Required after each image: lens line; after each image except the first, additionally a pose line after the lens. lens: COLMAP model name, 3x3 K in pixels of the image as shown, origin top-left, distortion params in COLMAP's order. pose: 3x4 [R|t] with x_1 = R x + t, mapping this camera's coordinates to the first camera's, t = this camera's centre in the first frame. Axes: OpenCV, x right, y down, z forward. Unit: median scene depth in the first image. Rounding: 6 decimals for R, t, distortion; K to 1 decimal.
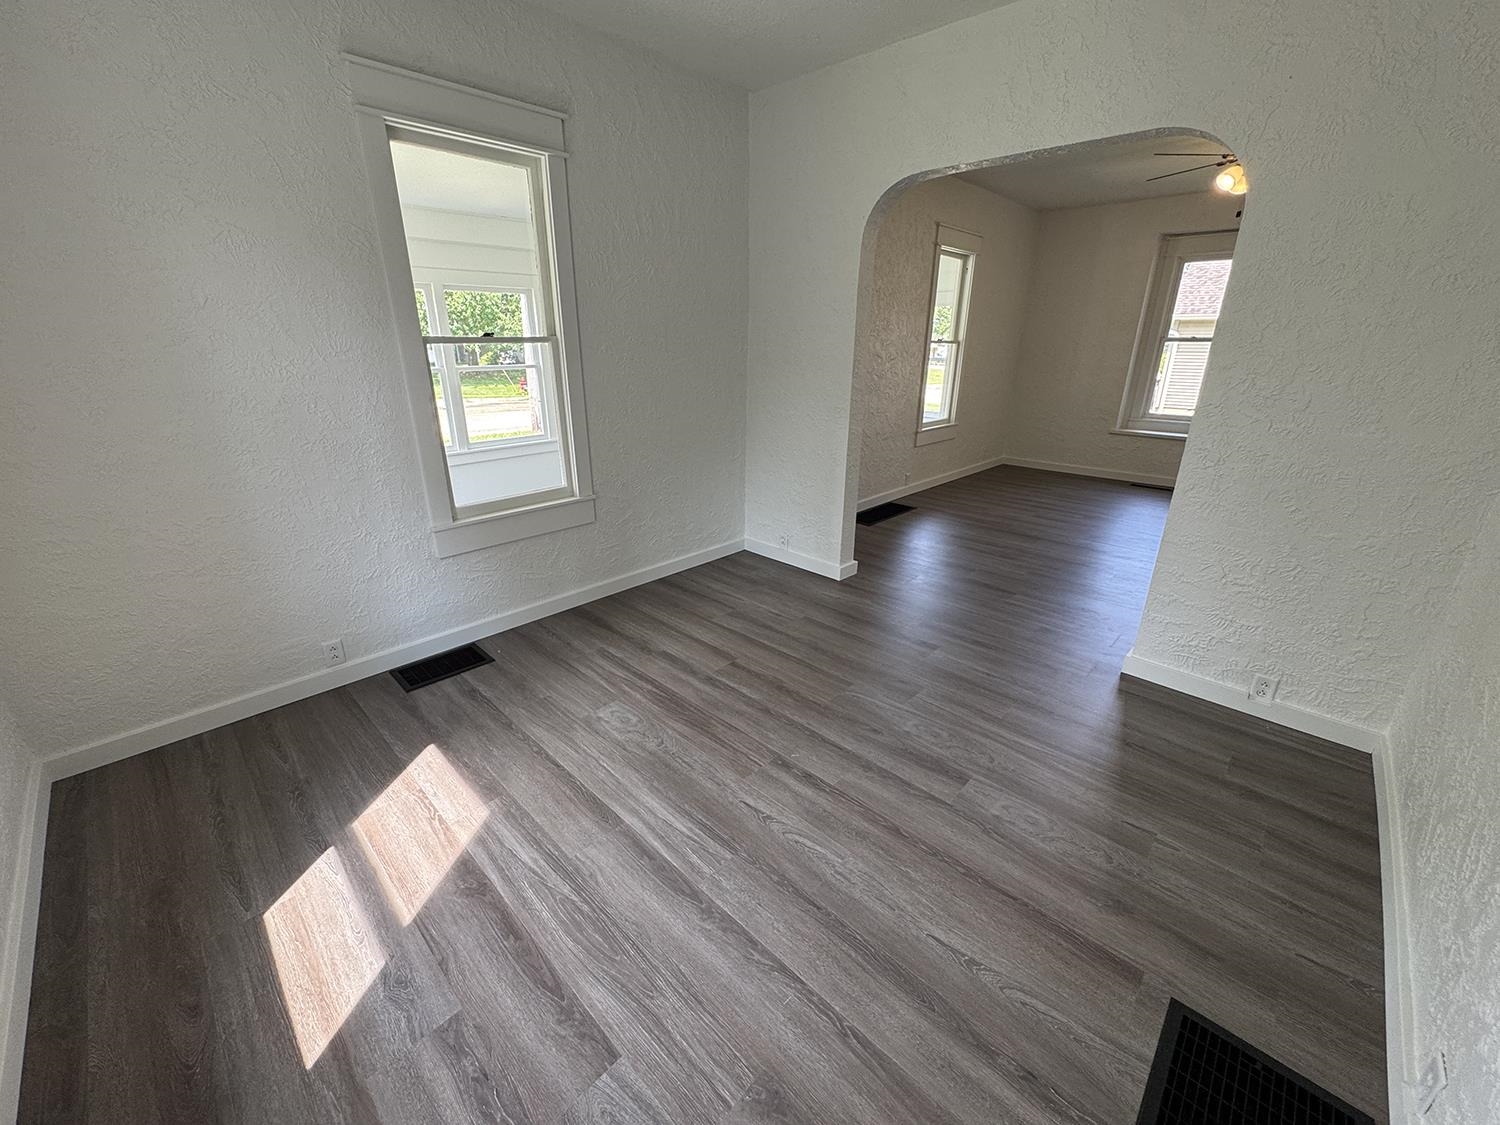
lens RADIAL K [[600.3, 0, 747.2], [0, 600.3, 560.8], [0, 0, 1]] dist [-0.003753, 0.000539]
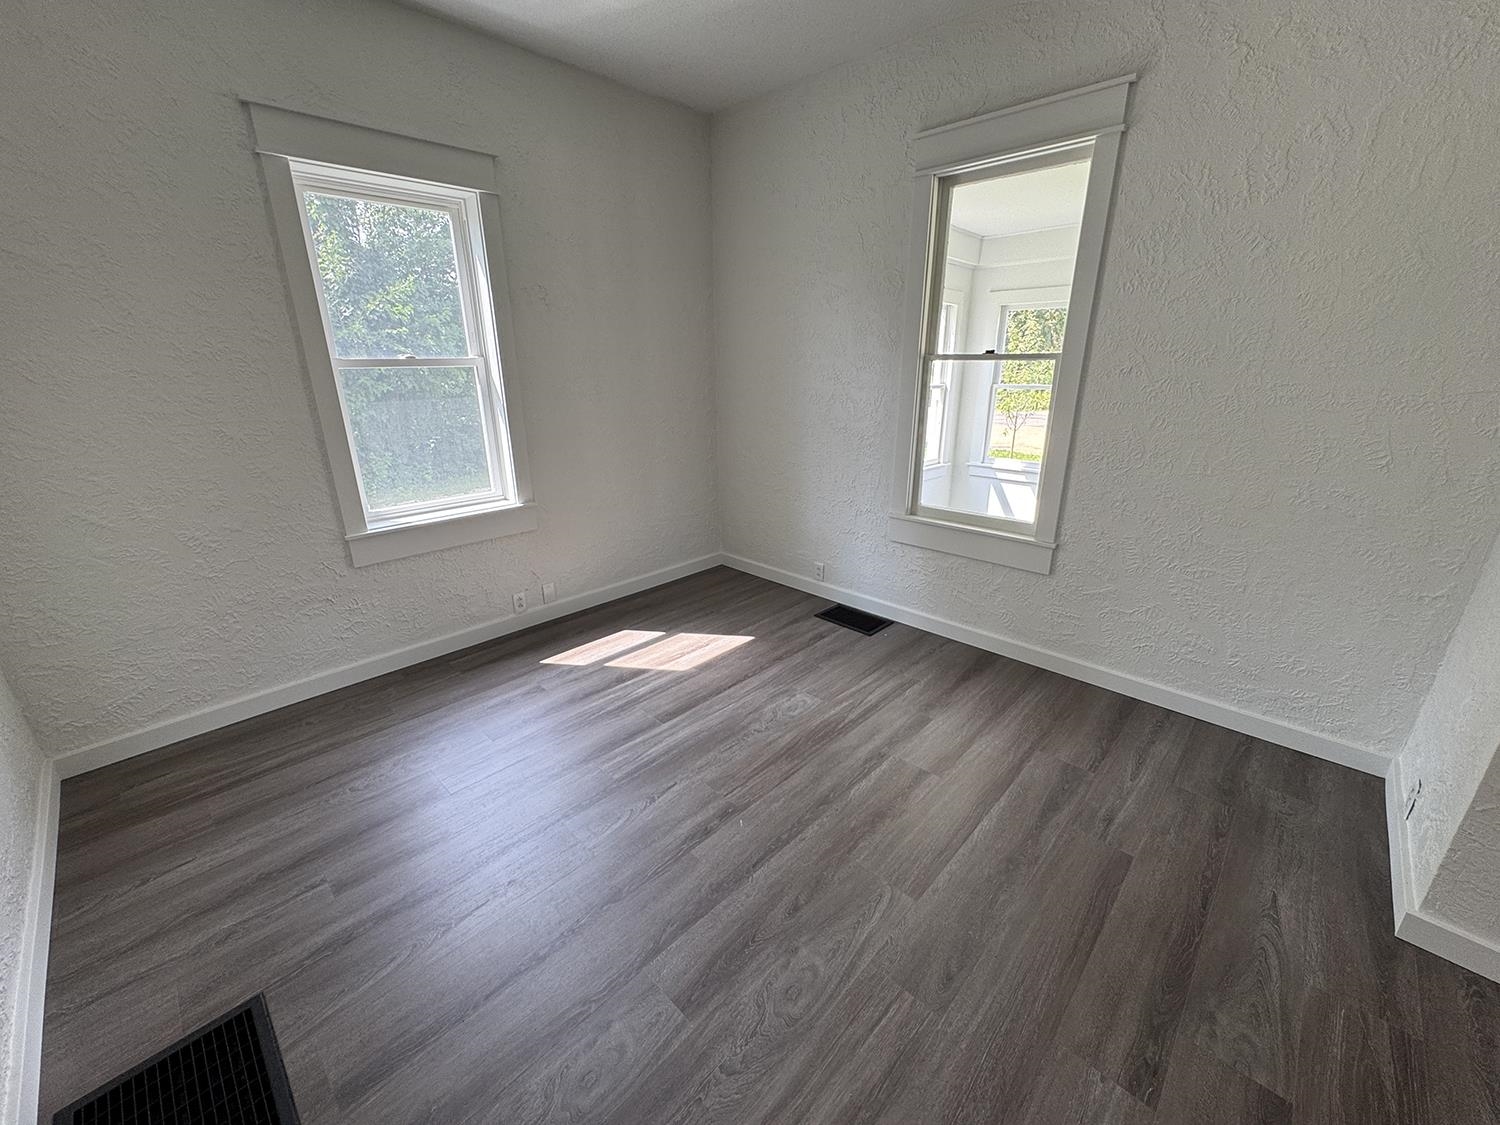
lens RADIAL K [[597.3, 0, 745.5], [0, 597.3, 560.6], [0, 0, 1]] dist [-0.002106, -0.000192]
pose [[0.003657, 0.321774, -0.946809, 0.736645], [-0.342038, 0.890111, 0.301184, -0.268958], [0.939679, 0.322743, 0.113315, 0.727752]]
